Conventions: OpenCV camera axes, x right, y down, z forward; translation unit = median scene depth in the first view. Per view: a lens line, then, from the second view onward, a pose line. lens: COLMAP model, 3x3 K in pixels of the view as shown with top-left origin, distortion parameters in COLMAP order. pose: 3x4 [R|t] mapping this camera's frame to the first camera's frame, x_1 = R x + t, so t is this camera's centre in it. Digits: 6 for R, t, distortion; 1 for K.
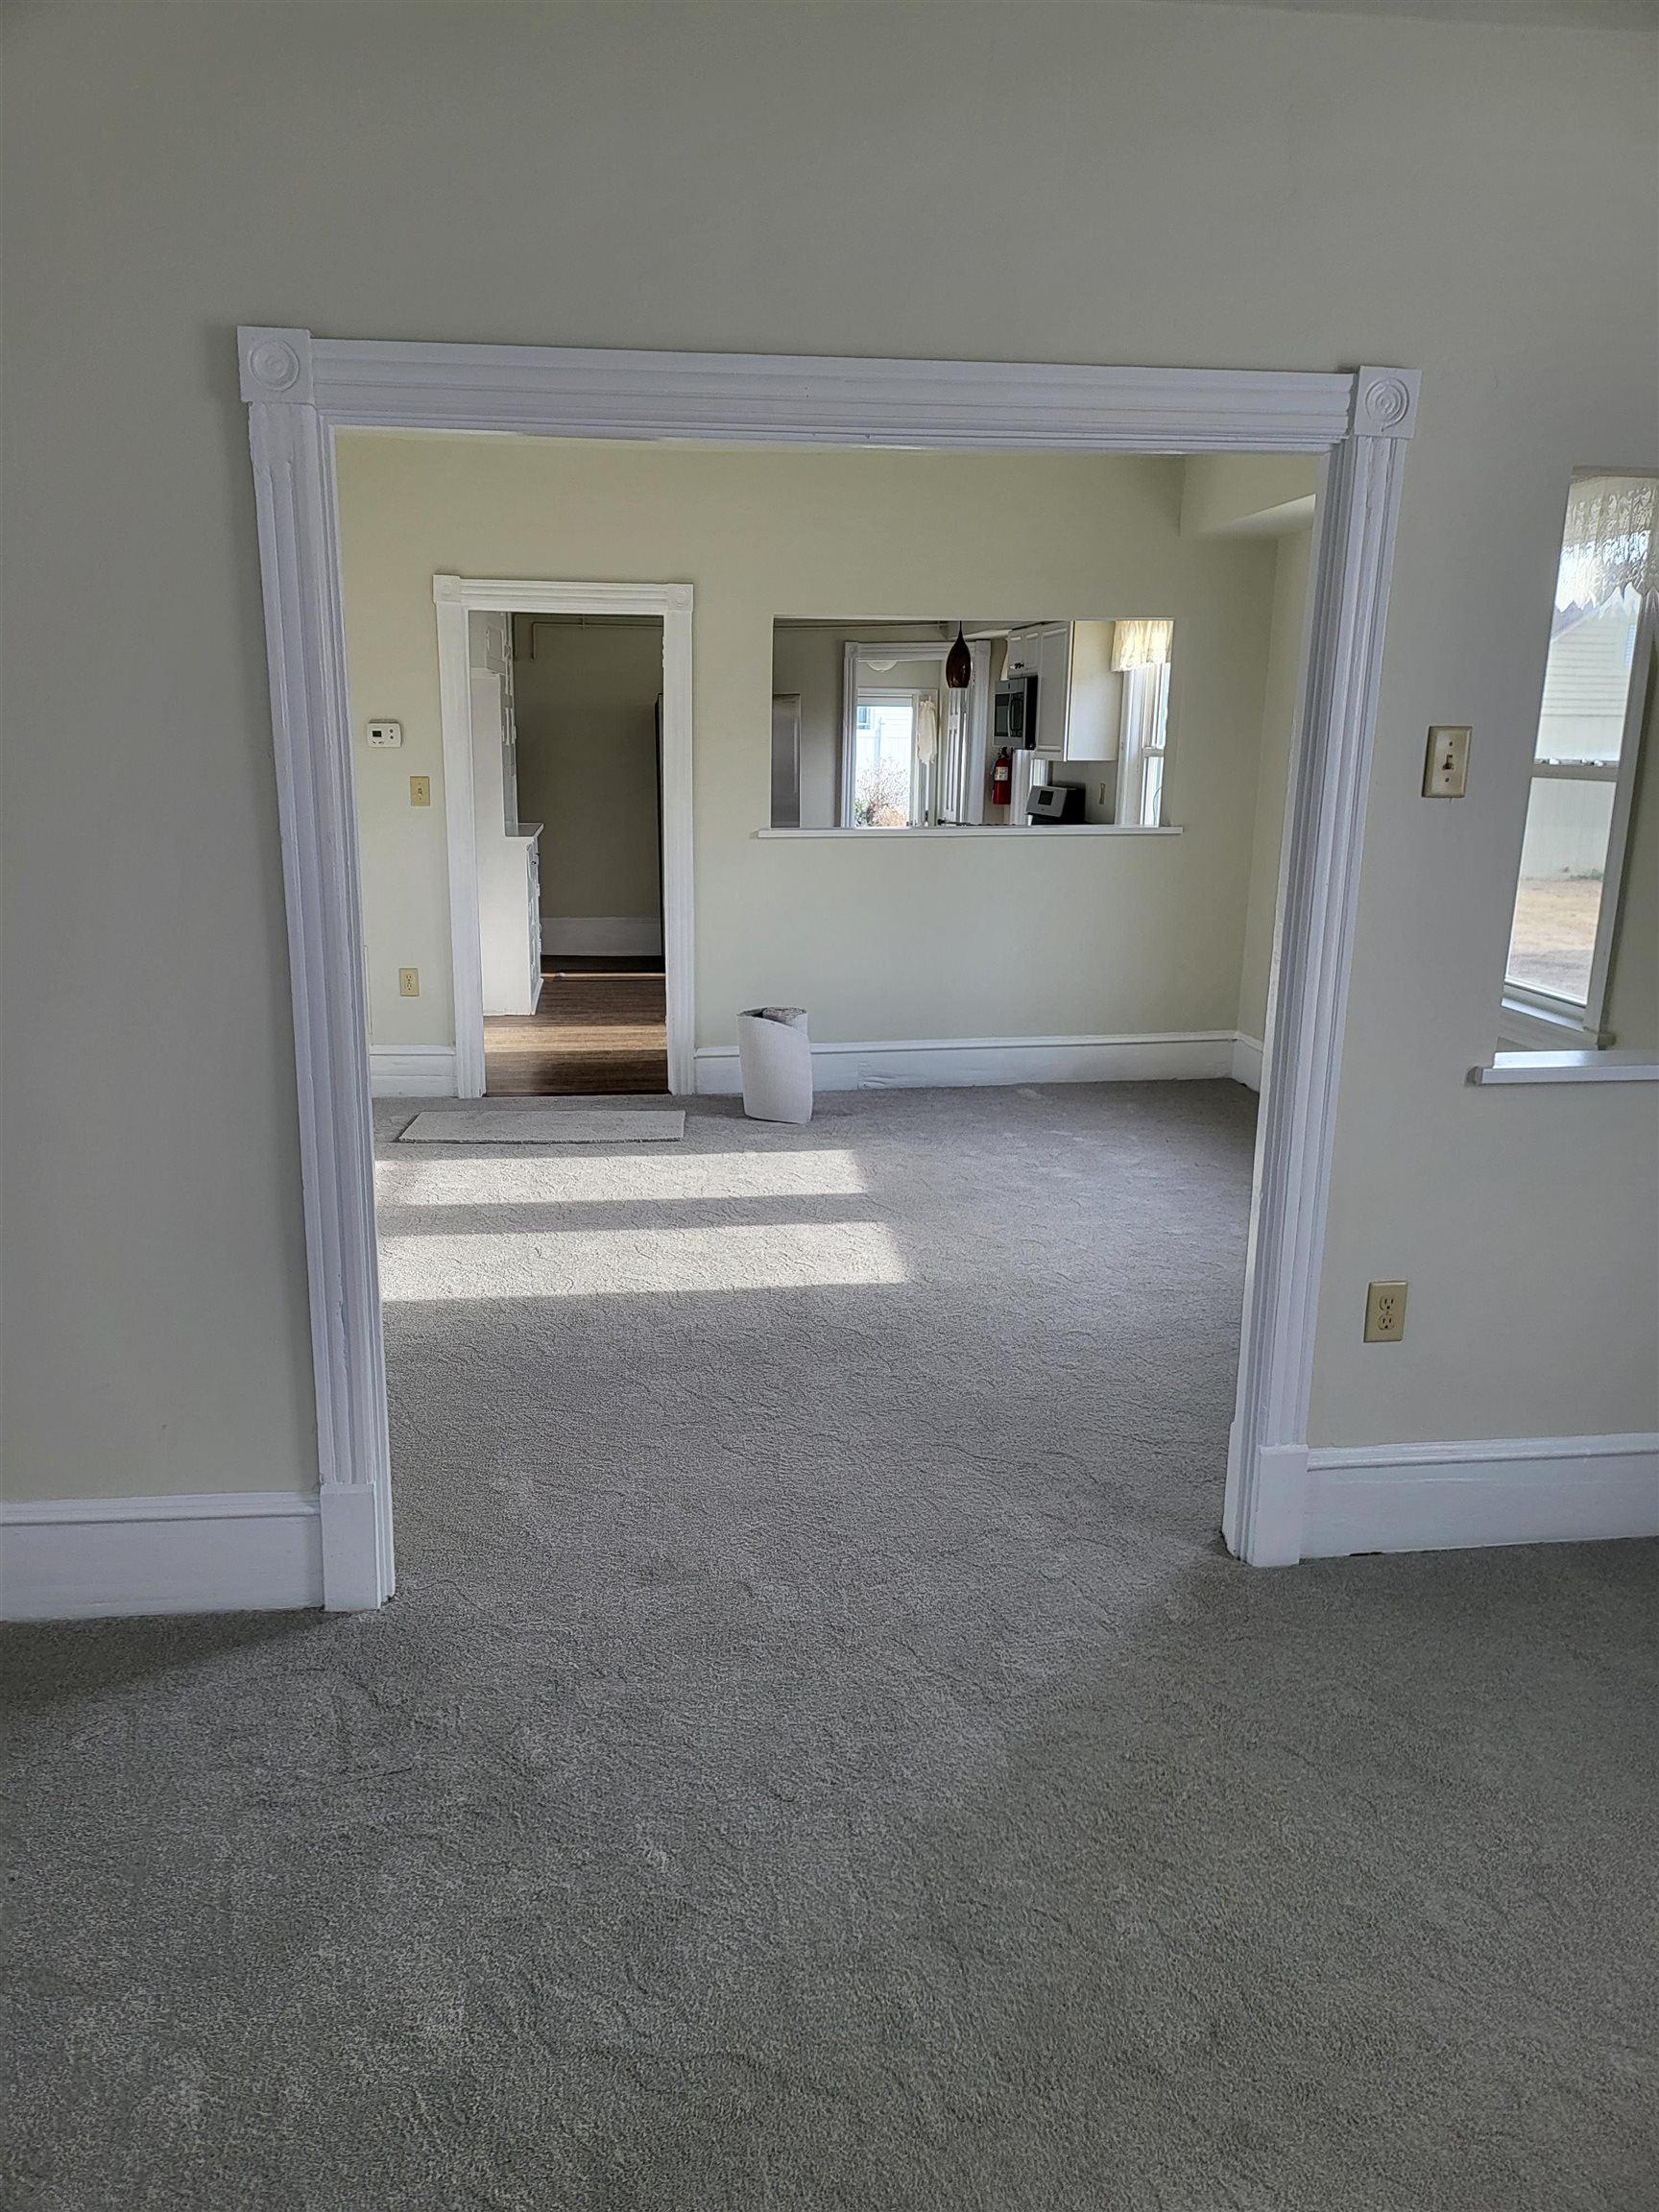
lens RADIAL K [[1543.7, 0, 835.3], [0, 1543.7, 1105.2], [0, 0, 1]] dist [0.058413, -0.026612]
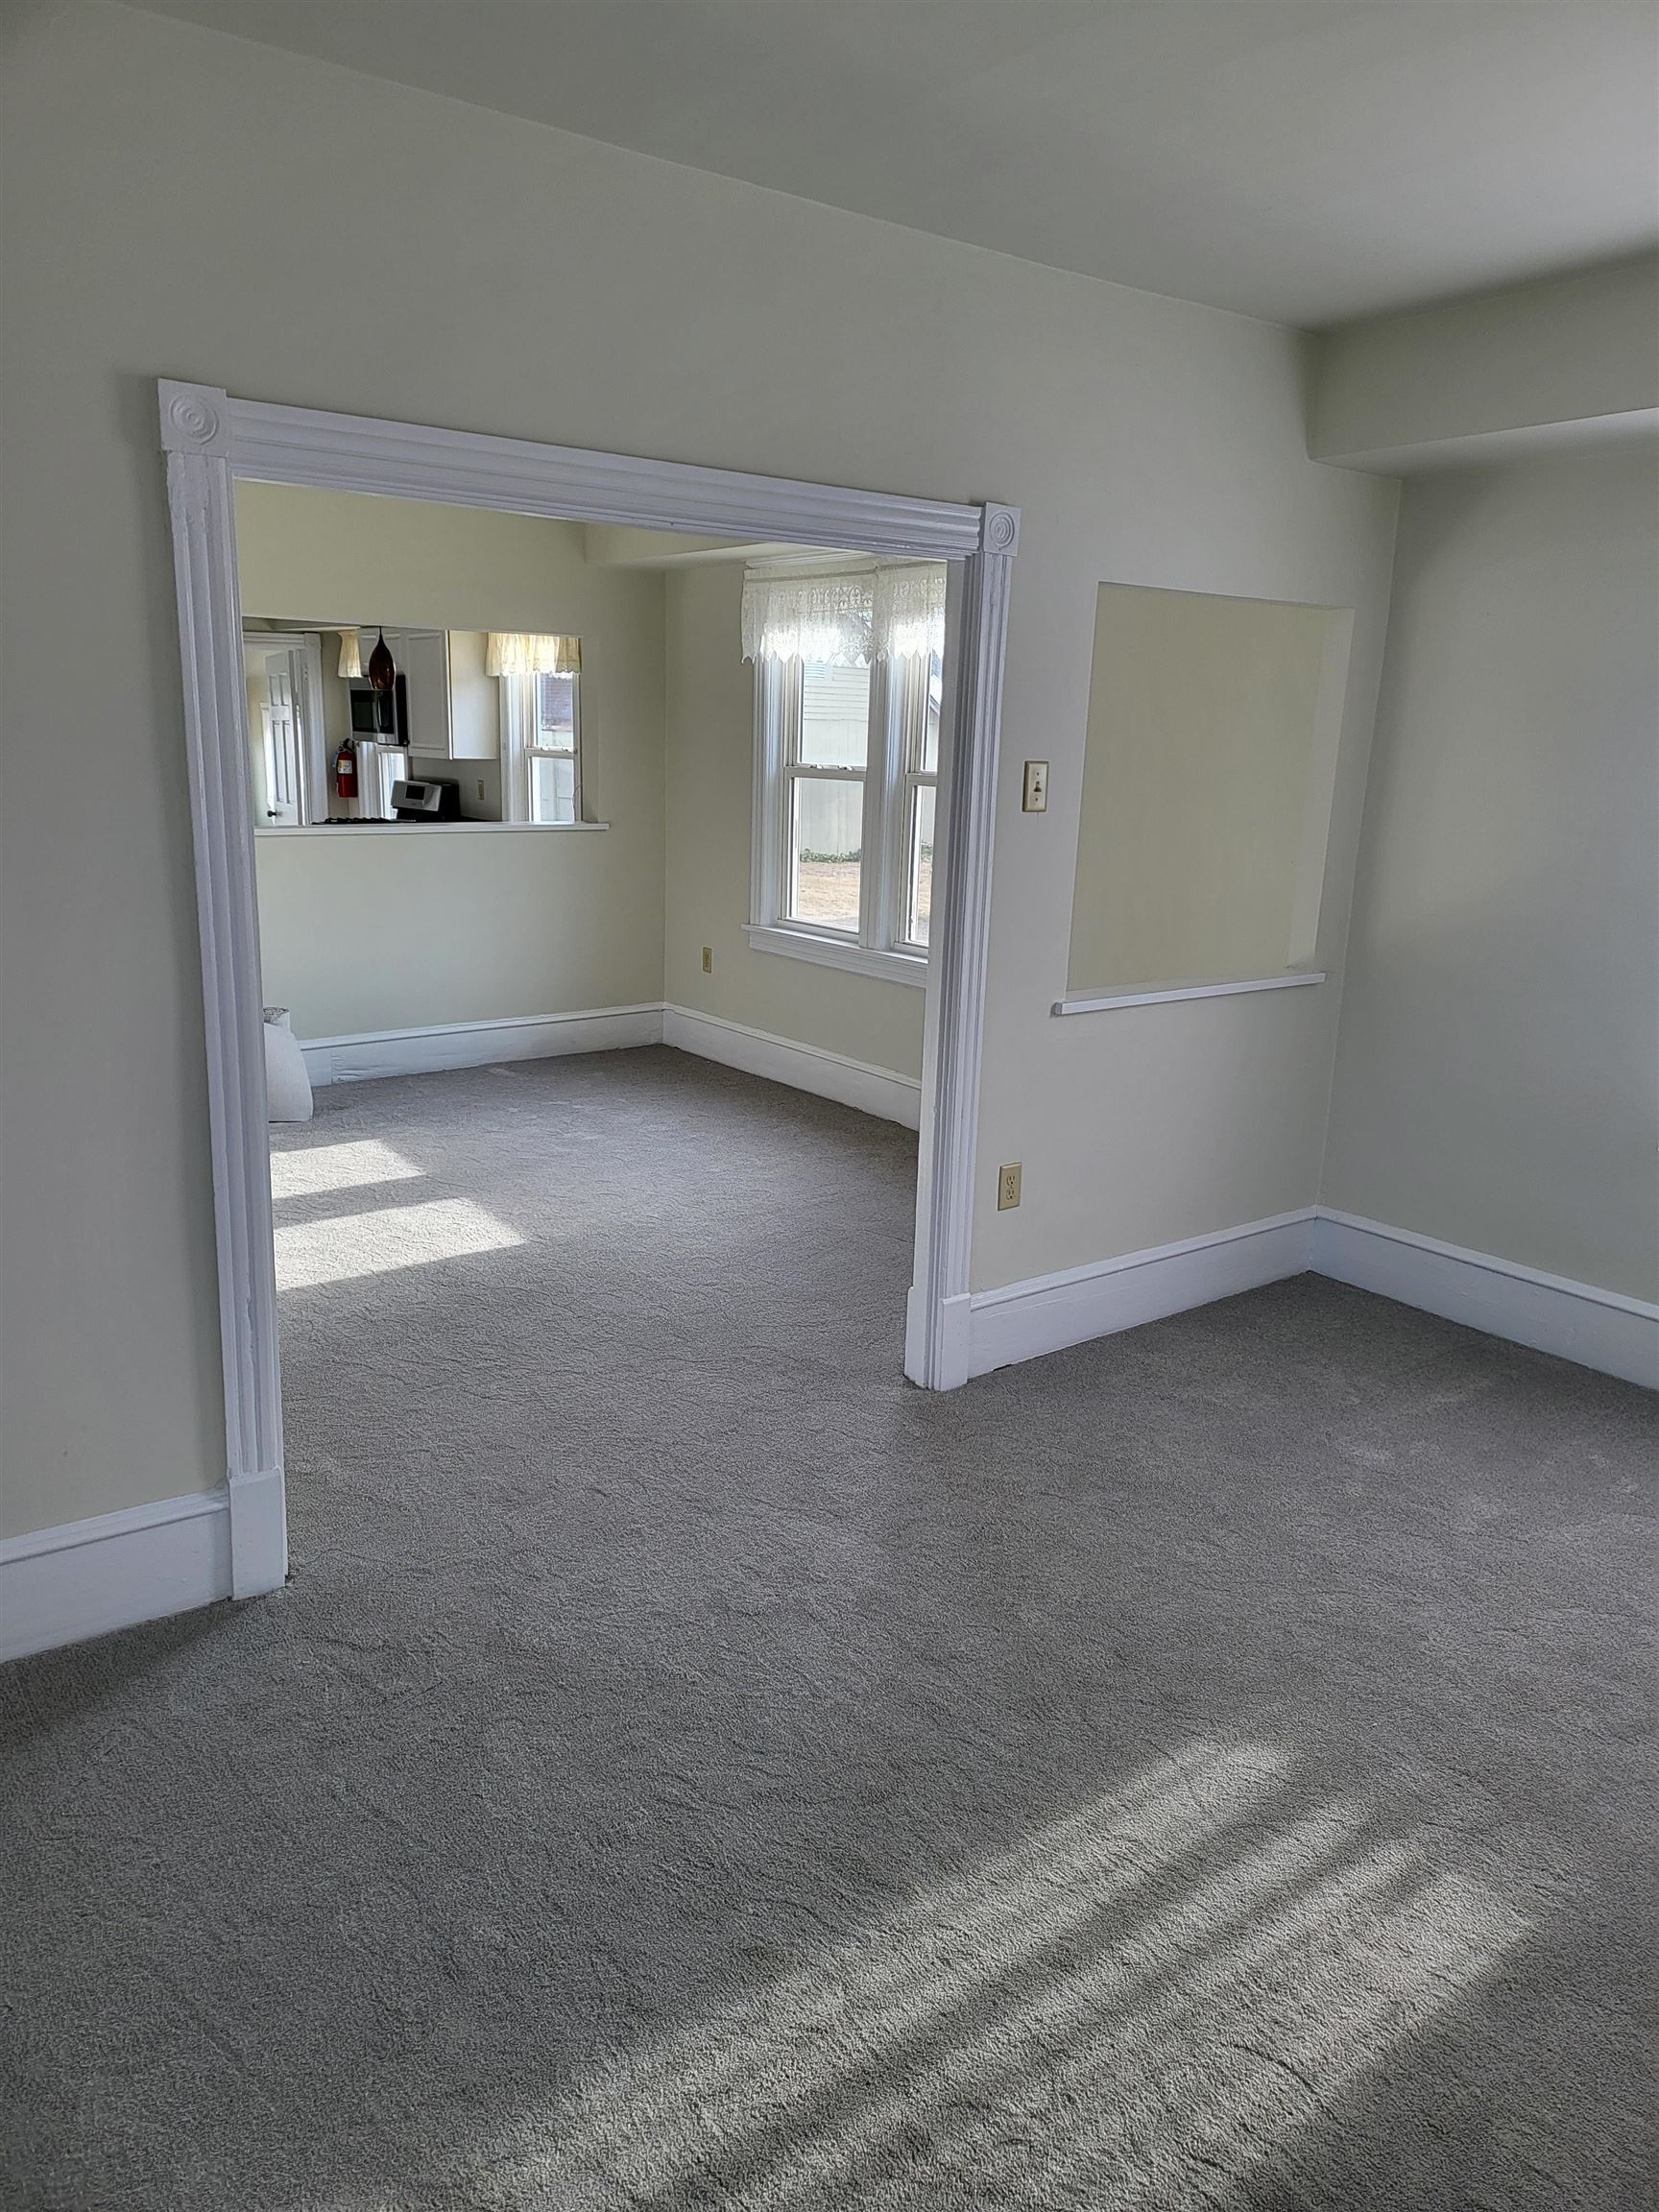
lens RADIAL K [[1543.7, 0, 840.3], [0, 1543.7, 1087.8], [0, 0, 1]] dist [0.058413, -0.026612]
pose [[0.863745, -0.098200, 0.494268, -0.278964], [0.098697, 0.994799, 0.025169, -0.000934], [-0.494169, 0.027043, 0.868945, -0.067633]]
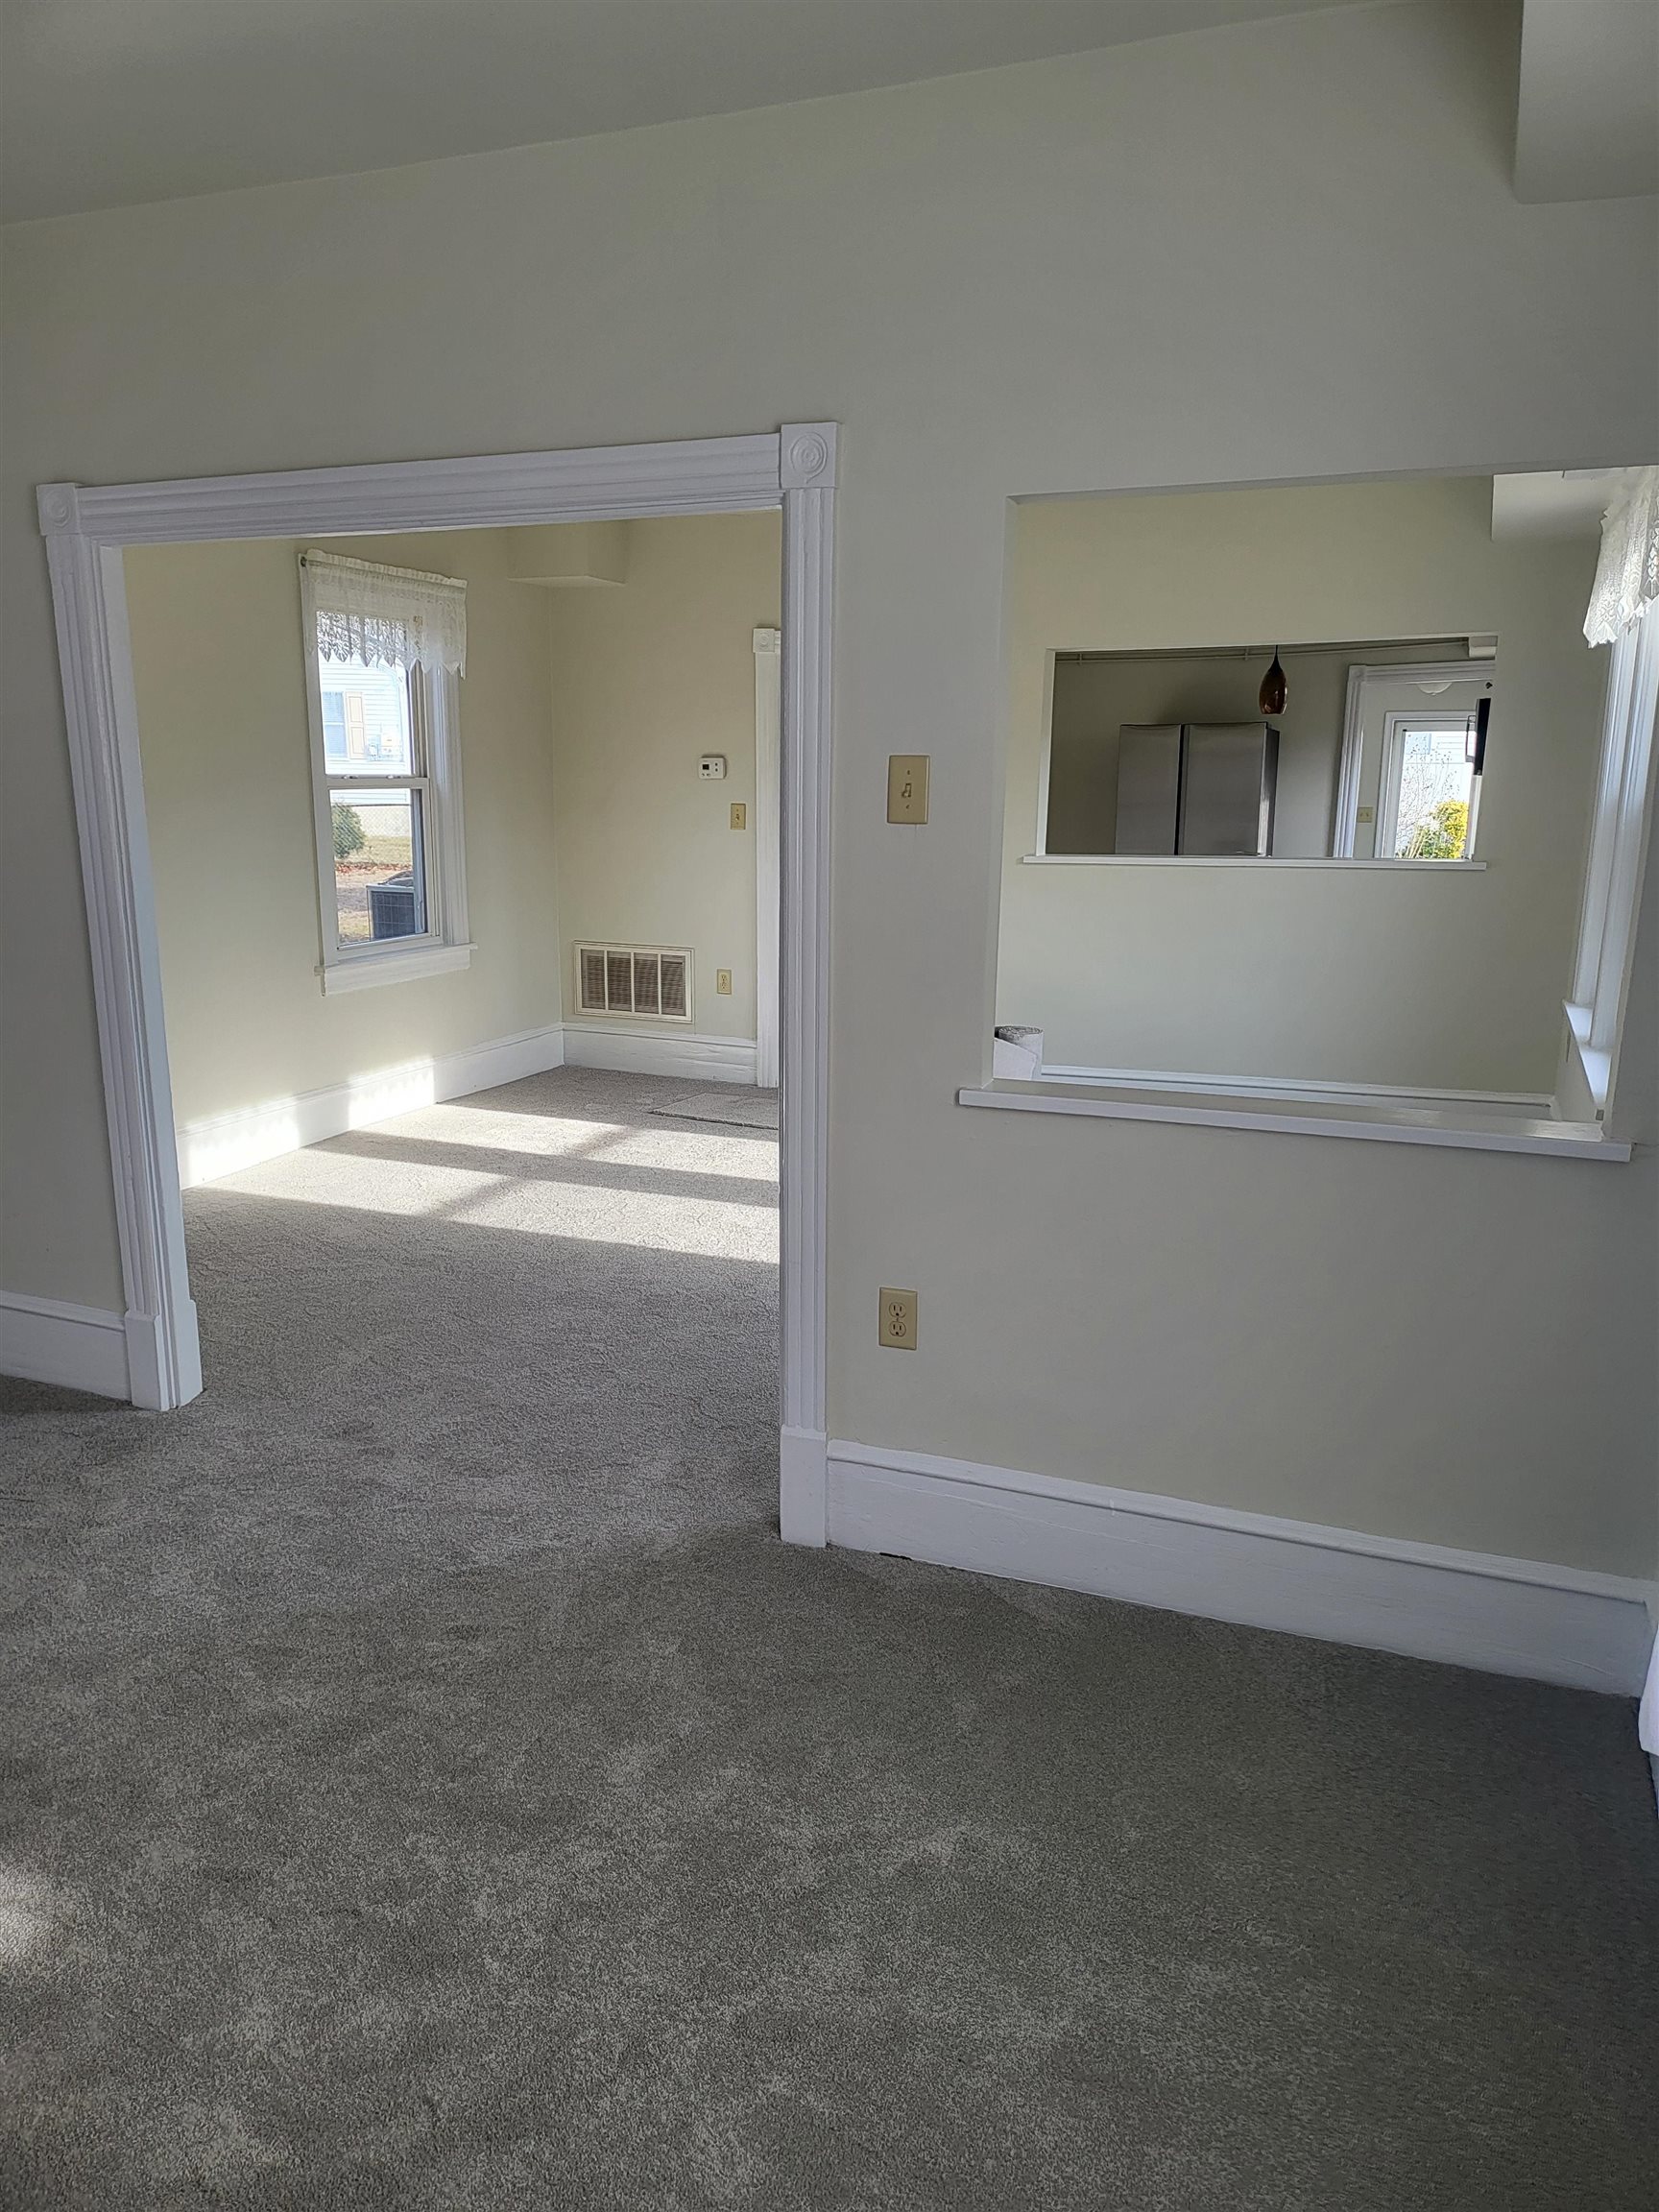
lens RADIAL K [[1543.7, 0, 830.2], [0, 1543.7, 1101.8], [0, 0, 1]] dist [0.058413, -0.026612]
pose [[0.875520, 0.096683, -0.473411, 0.503219], [-0.106906, 0.994255, 0.005341, -0.006944], [0.471208, 0.045934, 0.880825, 0.044151]]
